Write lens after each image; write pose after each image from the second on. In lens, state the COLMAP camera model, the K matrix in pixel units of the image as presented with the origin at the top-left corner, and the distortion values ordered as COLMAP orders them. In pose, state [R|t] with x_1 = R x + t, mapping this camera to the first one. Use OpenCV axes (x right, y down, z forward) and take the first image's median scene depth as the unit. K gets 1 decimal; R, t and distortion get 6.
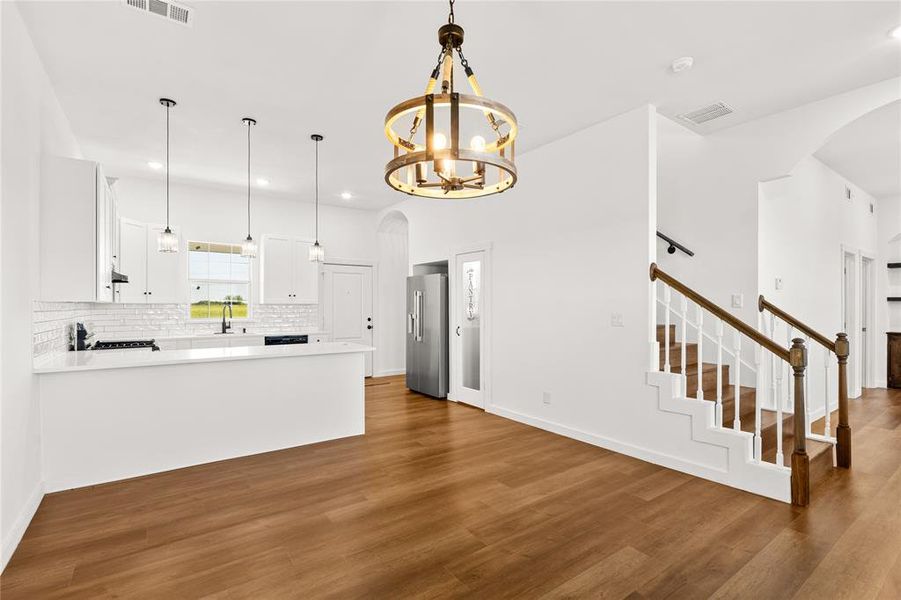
lens RADIAL K [[419.4, 0, 451.8], [0, 419.4, 303.9], [0, 0, 1]] dist [-0.012043, 0.001334]
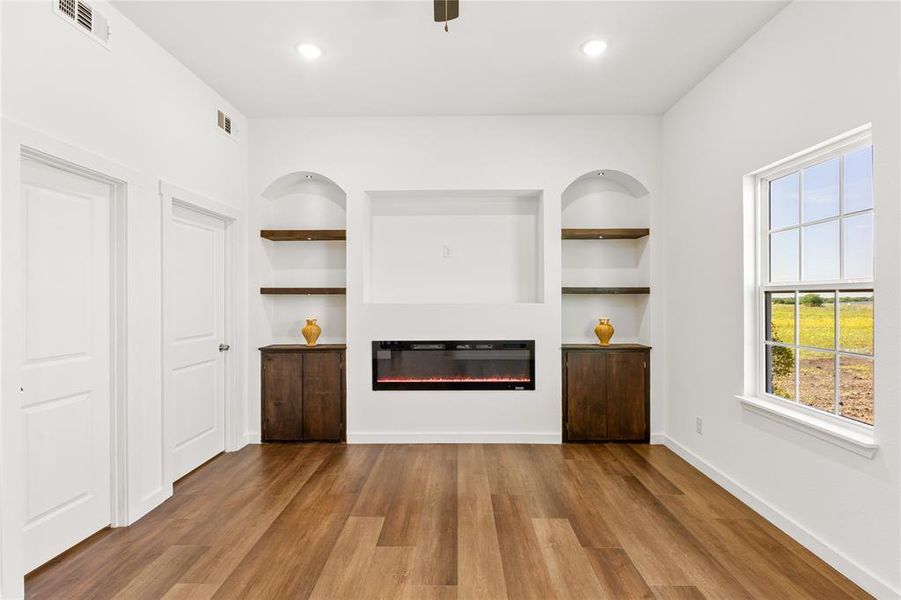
lens RADIAL K [[419.4, 0, 452.5], [0, 419.4, 297.5], [0, 0, 1]] dist [-0.012043, 0.001334]
pose [[0.597805, -0.003499, 0.801634, 0.741881], [0.003816, 0.999992, 0.001520, -0.002589], [-0.801633, 0.002150, 0.597813, 0.431176]]
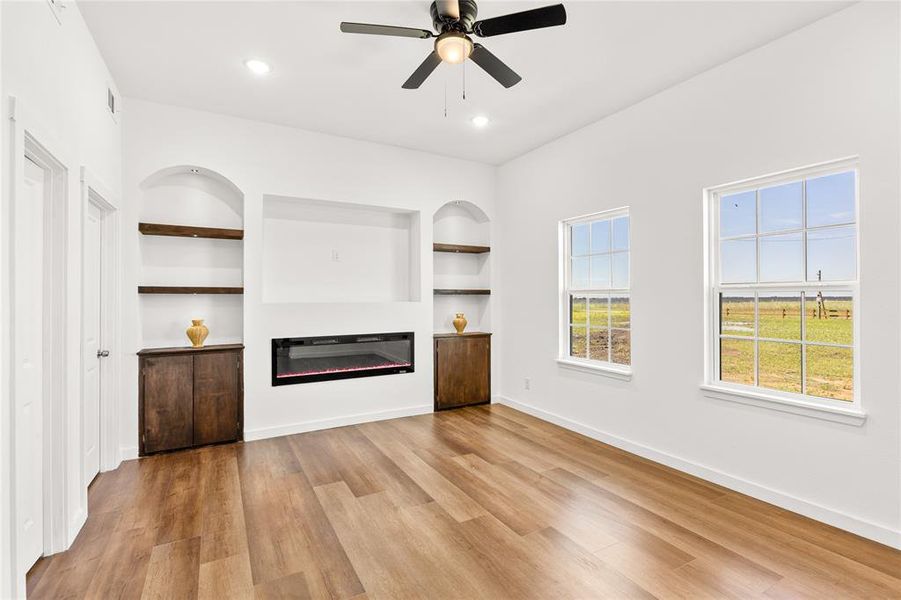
lens RADIAL K [[419.4, 0, 456.4], [0, 419.4, 295.0], [0, 0, 1]] dist [-0.012043, 0.001334]
pose [[0.106904, 0.003002, 0.994265, 0.565118], [0.002345, 0.999992, -0.003271, -0.002545], [-0.994267, 0.002682, 0.106896, 0.539997]]
